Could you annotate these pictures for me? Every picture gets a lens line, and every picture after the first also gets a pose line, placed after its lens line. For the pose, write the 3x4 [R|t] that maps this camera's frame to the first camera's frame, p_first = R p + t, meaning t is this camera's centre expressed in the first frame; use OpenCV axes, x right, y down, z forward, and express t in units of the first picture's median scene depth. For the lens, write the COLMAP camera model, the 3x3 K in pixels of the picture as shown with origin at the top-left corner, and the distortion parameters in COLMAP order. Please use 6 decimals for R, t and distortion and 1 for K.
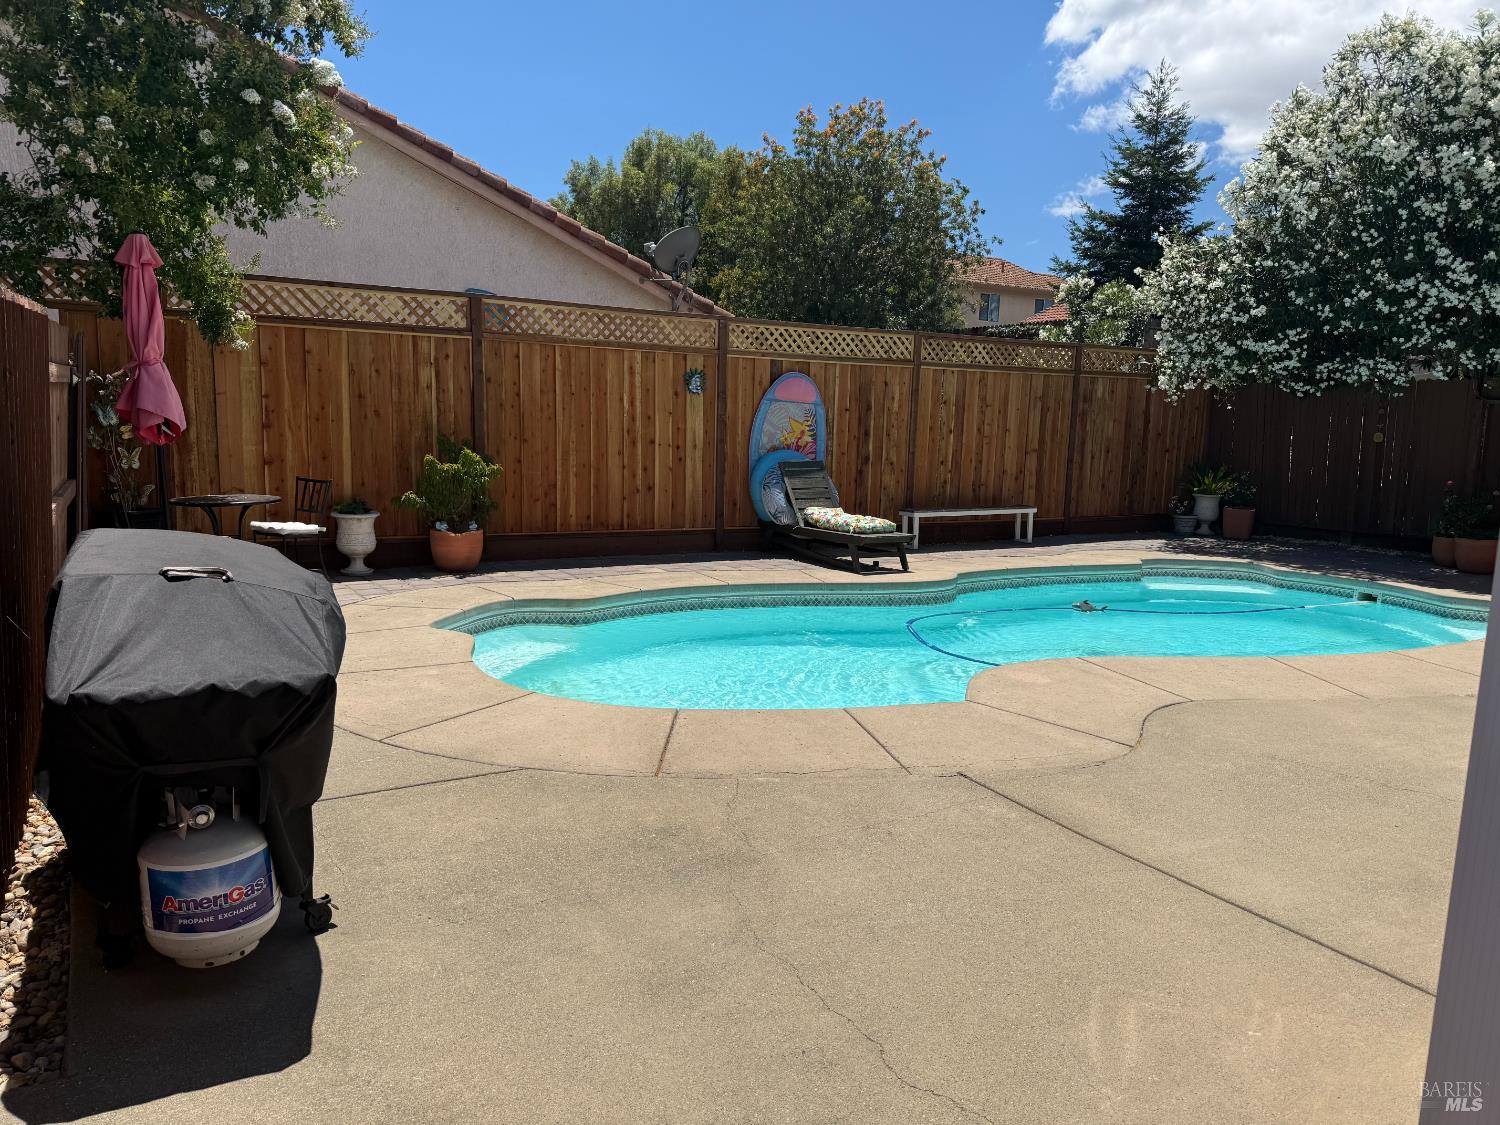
lens RADIAL K [[1061.7, 0, 756.5], [0, 1061.7, 569.1], [0, 0, 1]] dist [0.153522, -0.282942]
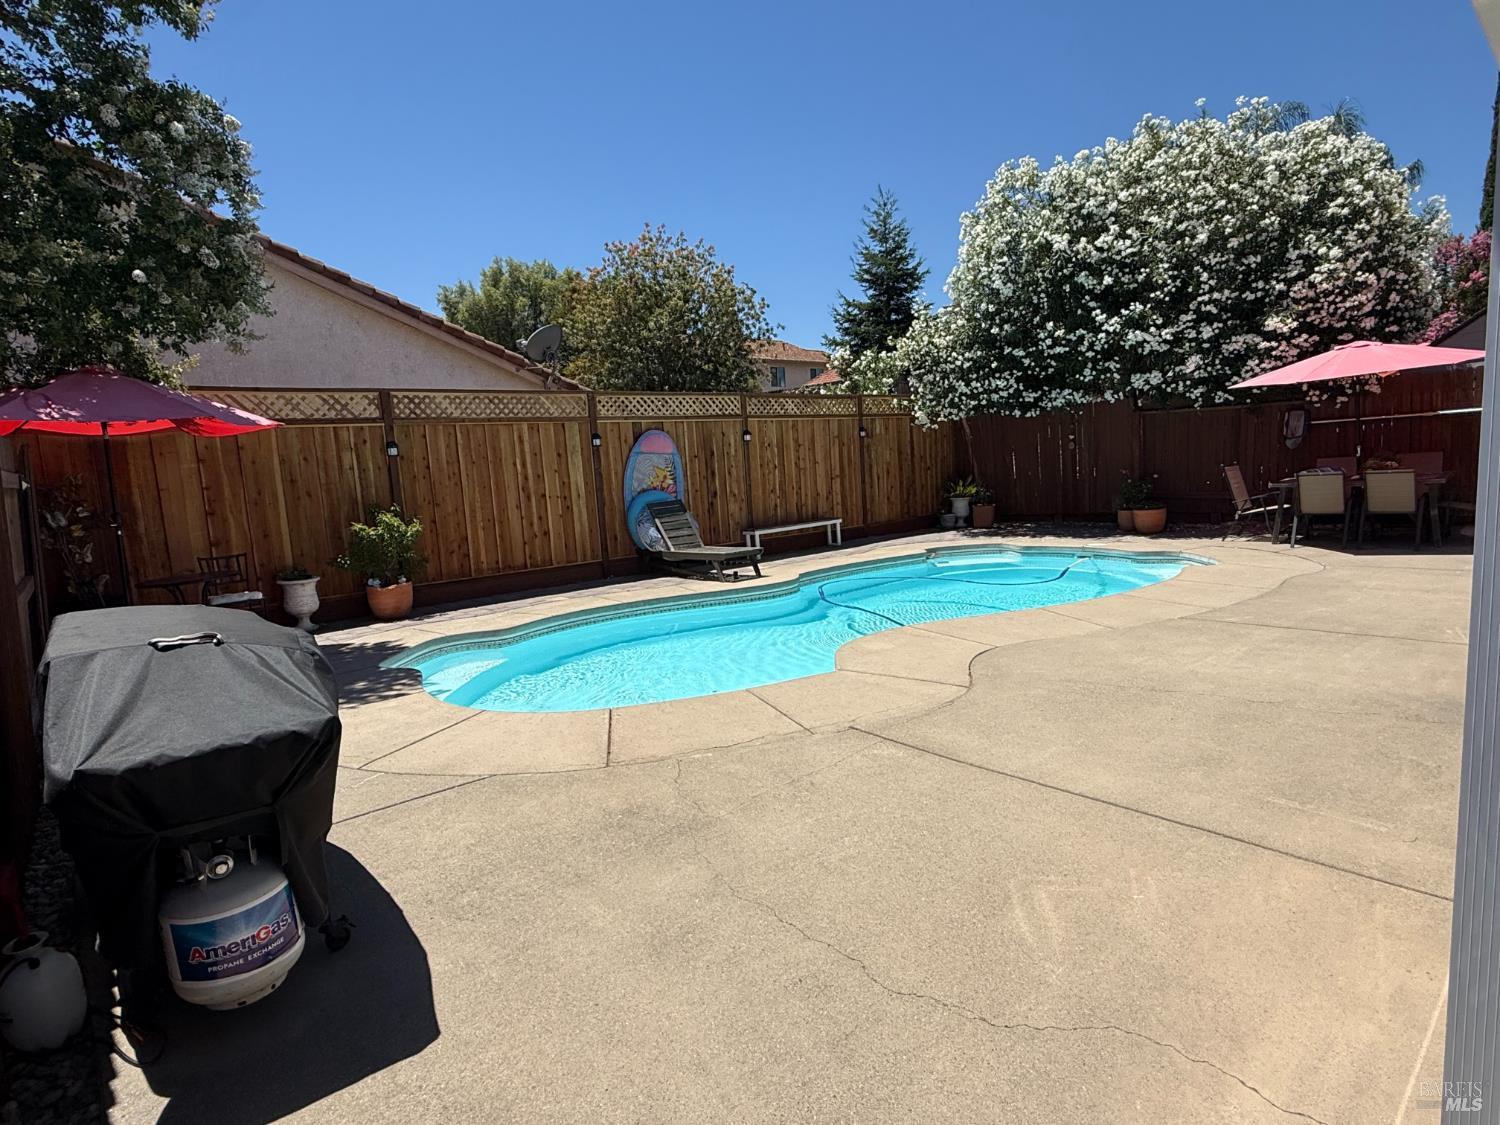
lens RADIAL K [[820.5, 0, 751.9], [0, 820.5, 569.8], [0, 0, 1]] dist [0.000104, 0.000464]
pose [[0.980482, -0.110314, 0.162745, -0.025419], [0.113290, 0.993520, -0.009095, 0.001495], [-0.160687, 0.027355, 0.986626, 0.029010]]
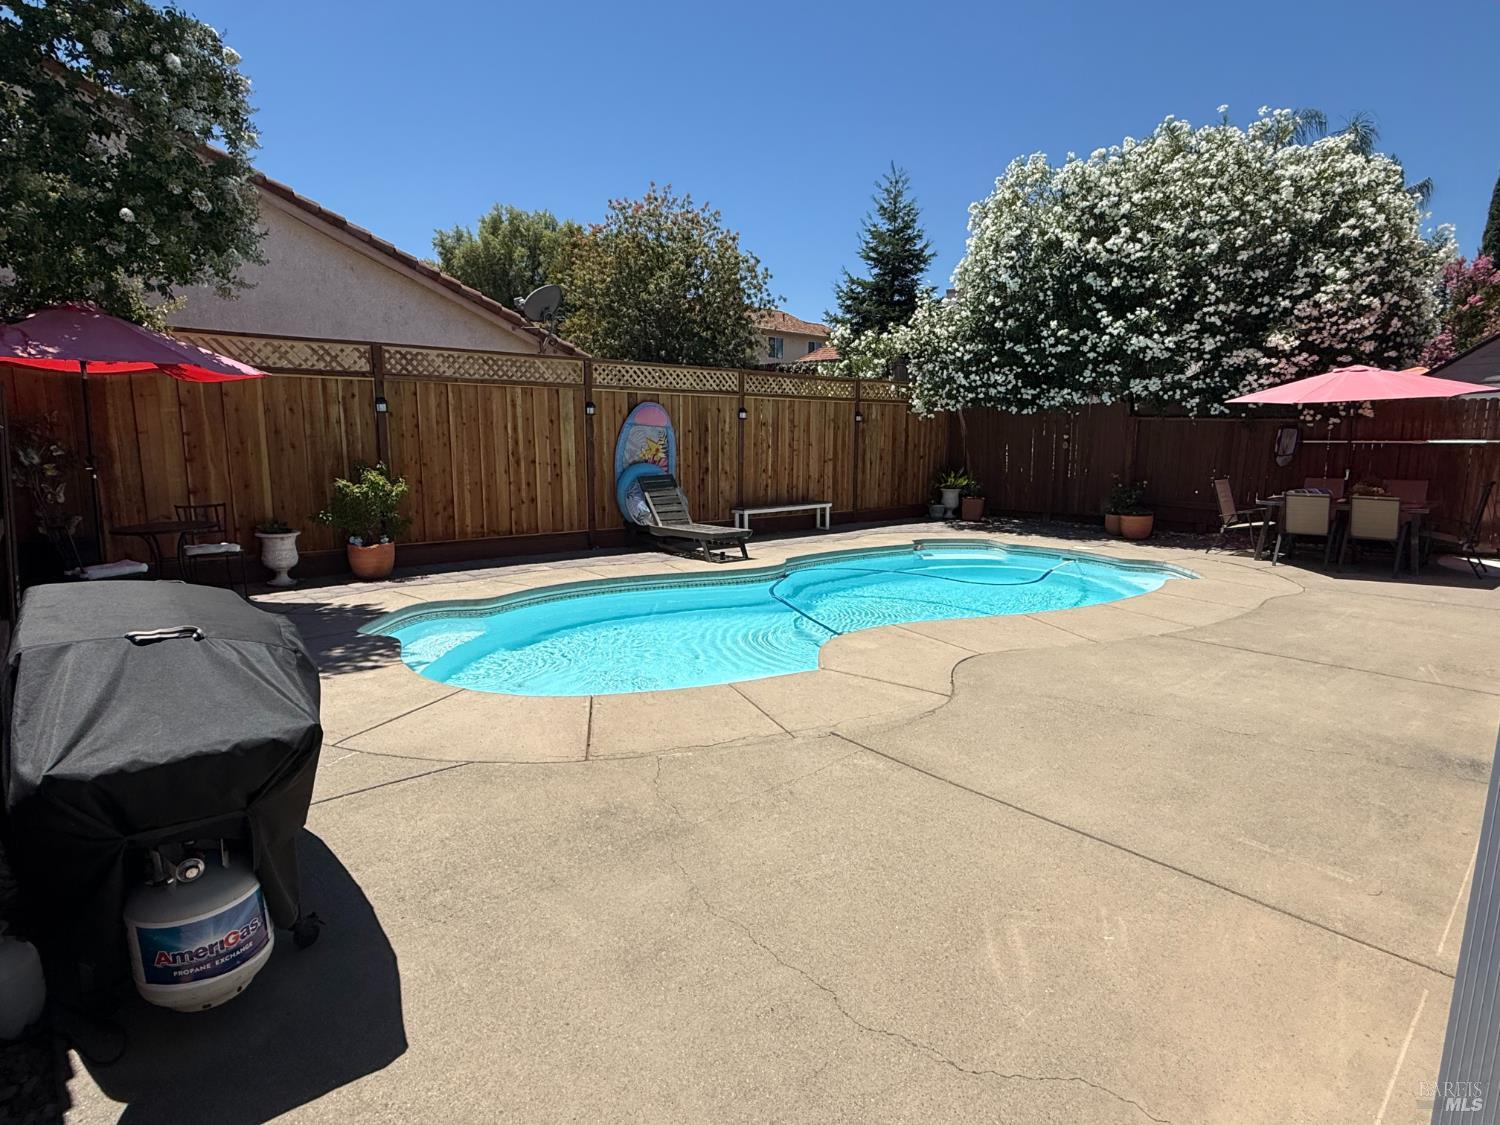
lens RADIAL K [[820.5, 0, 753.9], [0, 820.5, 566.1], [0, 0, 1]] dist [0.001193, -0.000341]
pose [[0.981743, -0.049814, 0.183572, -0.028360], [0.045448, 0.998577, 0.027918, -0.014964], [-0.184702, -0.019066, 0.982610, 0.033326]]
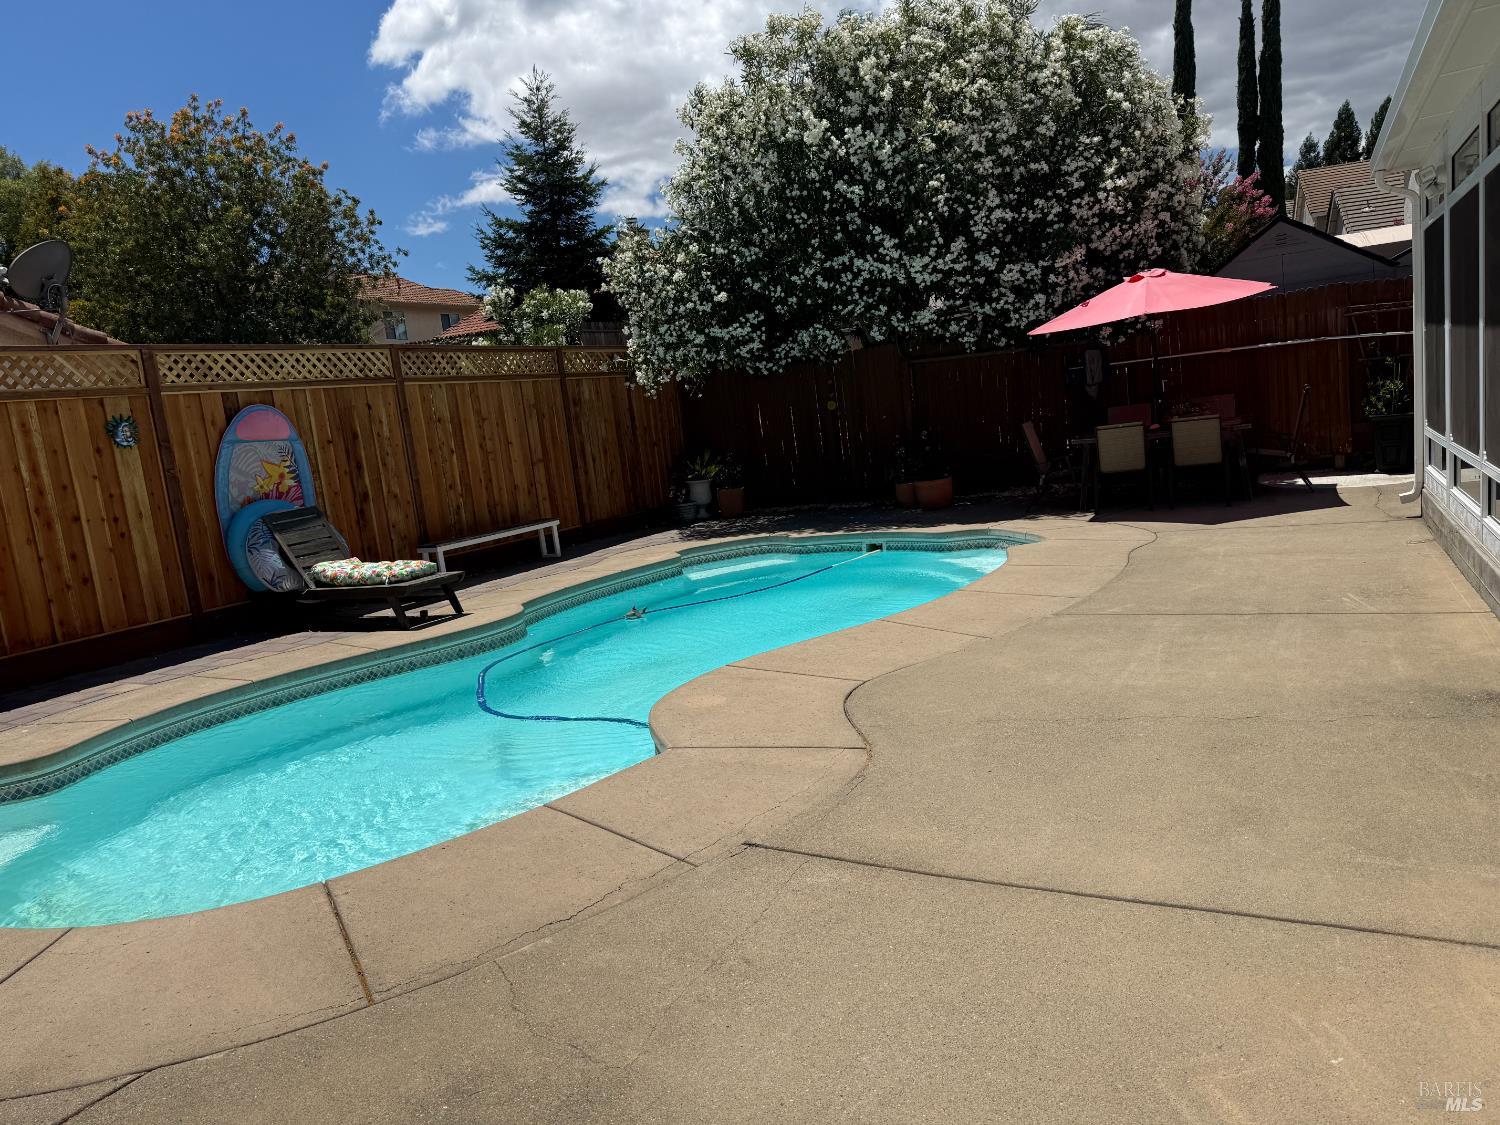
lens RADIAL K [[1065.0, 0, 750.0], [0, 1065.0, 562.5], [0, 0, 1]] dist [0.068981, -0.099120]
pose [[0.851410, -0.192745, 0.487802, -0.068751], [0.202738, 0.978682, 0.032848, -0.018858], [-0.483734, 0.070929, 0.872336, 0.118762]]
